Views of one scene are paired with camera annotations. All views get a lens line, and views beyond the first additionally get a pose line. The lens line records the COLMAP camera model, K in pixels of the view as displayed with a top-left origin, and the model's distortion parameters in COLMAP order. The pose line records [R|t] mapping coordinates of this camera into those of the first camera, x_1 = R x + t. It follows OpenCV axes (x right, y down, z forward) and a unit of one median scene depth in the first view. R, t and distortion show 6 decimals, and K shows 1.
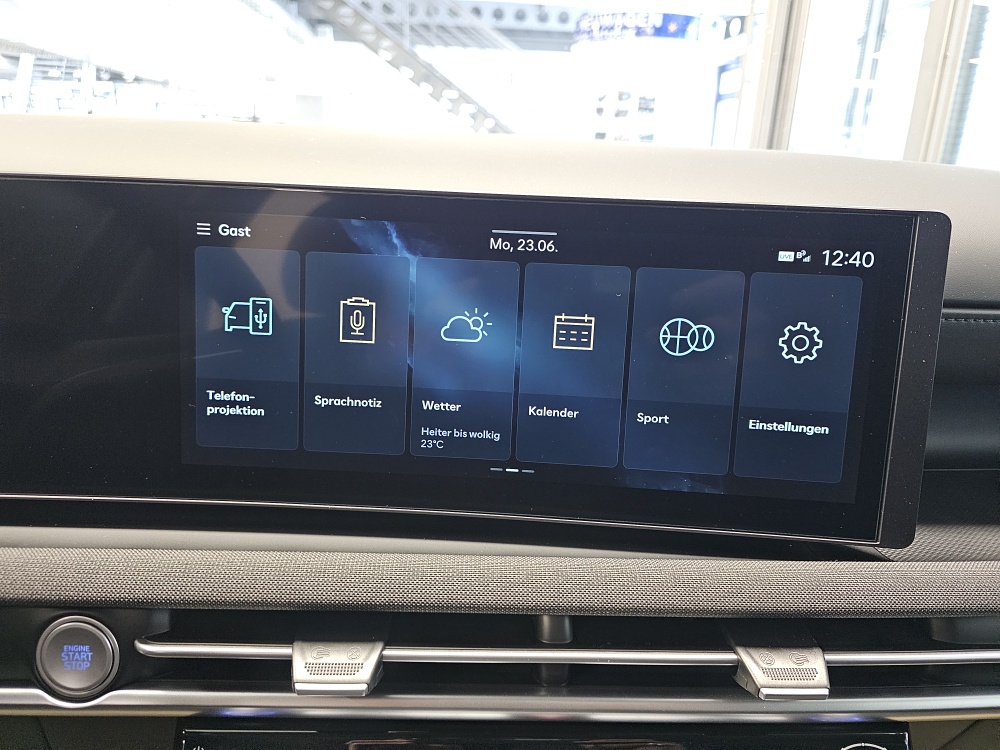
lens RADIAL K [[693.4, 0, 495.8], [0, 693.4, 363.5], [0, 0, 1]] dist [0.009530, -0.032563]
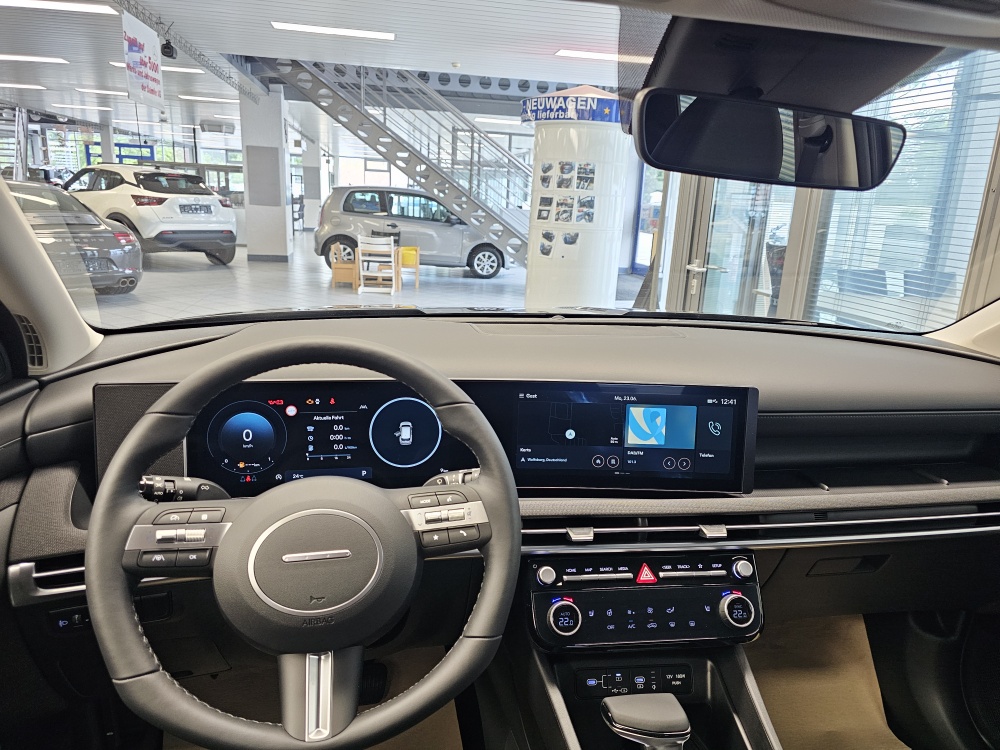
lens RADIAL K [[676.7, 0, 510.4], [0, 676.7, 373.1], [0, 0, 1]] dist [0.060874, -0.068362]
pose [[0.993453, -0.021431, 0.112212, -0.847124], [0.025371, 0.999106, -0.033804, -0.206656], [-0.111387, 0.036429, 0.993109, -2.028680]]
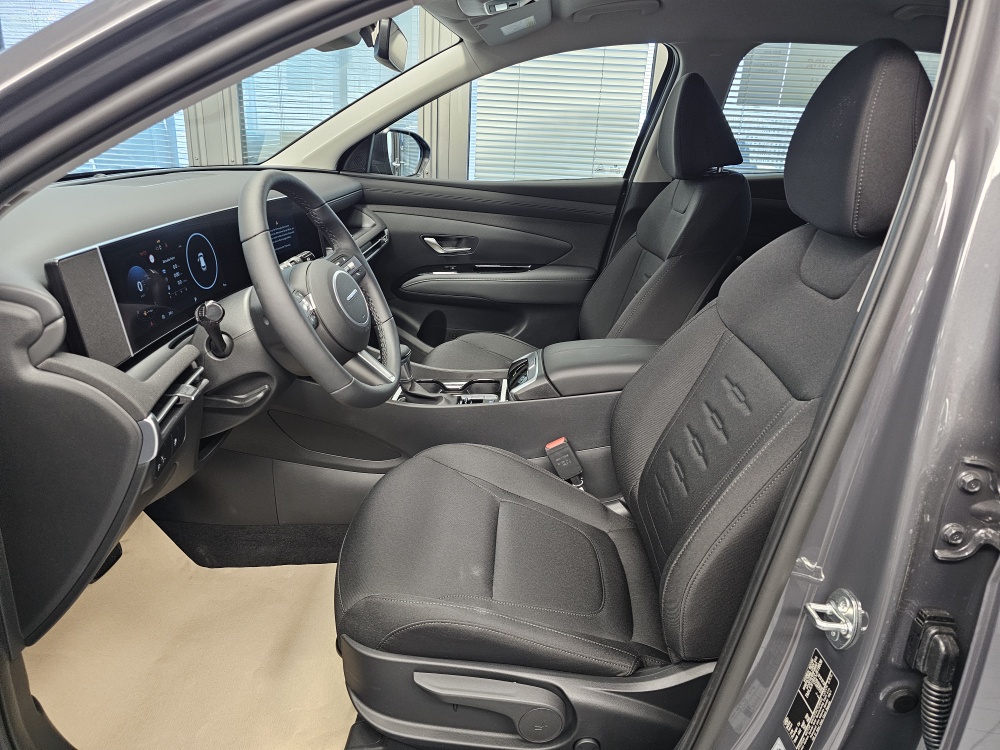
lens RADIAL K [[664.7, 0, 493.0], [0, 664.7, 390.3], [0, 0, 1]] dist [0.042595, -0.056268]
pose [[0.149137, -0.405097, 0.902028, -4.491227], [0.245826, 0.898779, 0.362995, -0.371958], [-0.957772, 0.167606, 0.233625, -1.317597]]
